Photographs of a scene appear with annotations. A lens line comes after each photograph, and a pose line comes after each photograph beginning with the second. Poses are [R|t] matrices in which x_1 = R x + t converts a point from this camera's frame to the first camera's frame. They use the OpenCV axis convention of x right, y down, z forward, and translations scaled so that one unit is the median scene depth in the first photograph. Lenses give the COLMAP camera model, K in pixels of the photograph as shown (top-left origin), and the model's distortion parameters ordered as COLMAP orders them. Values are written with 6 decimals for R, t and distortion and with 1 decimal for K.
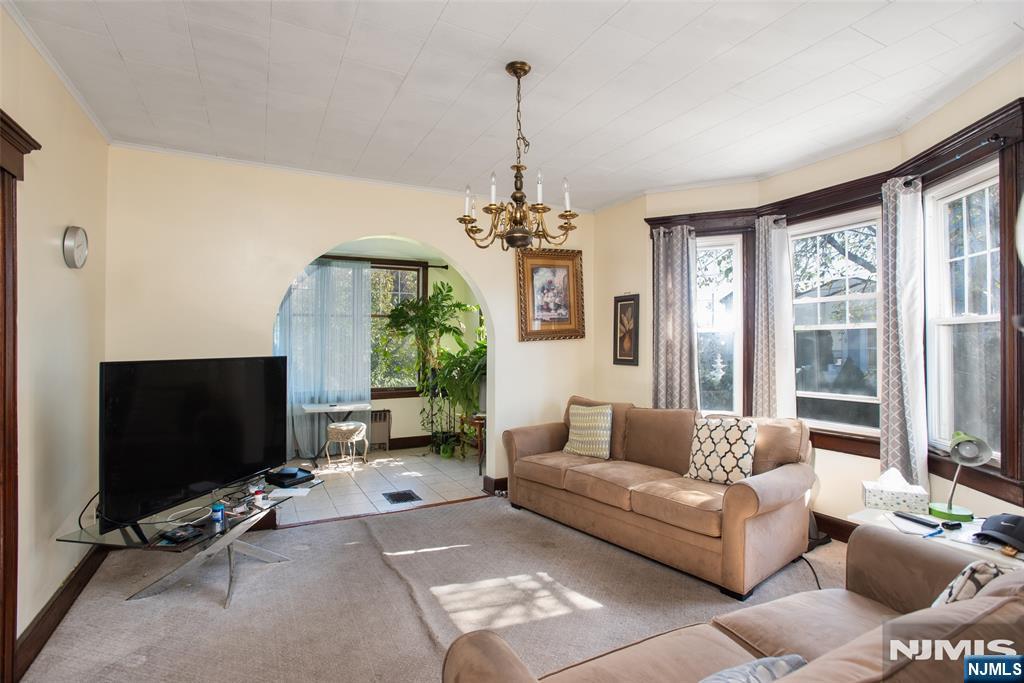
lens RADIAL K [[497.9, 0, 511.9], [0, 497.9, 343.2], [0, 0, 1]] dist [-0.007046, -0.000486]
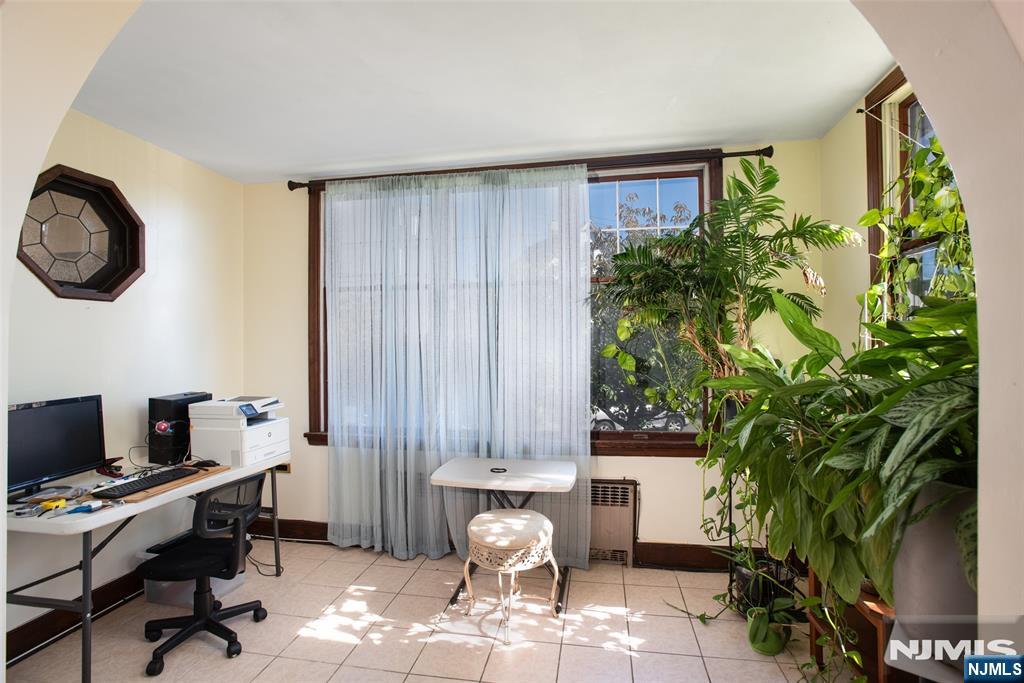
lens RADIAL K [[497.9, 0, 508.8], [0, 497.9, 343.2], [0, 0, 1]] dist [-0.007046, -0.000486]
pose [[0.787182, -0.005006, -0.616700, -0.052883], [0.008584, 0.999959, 0.002840, 0.003246], [0.616660, -0.007530, 0.787193, 0.578800]]
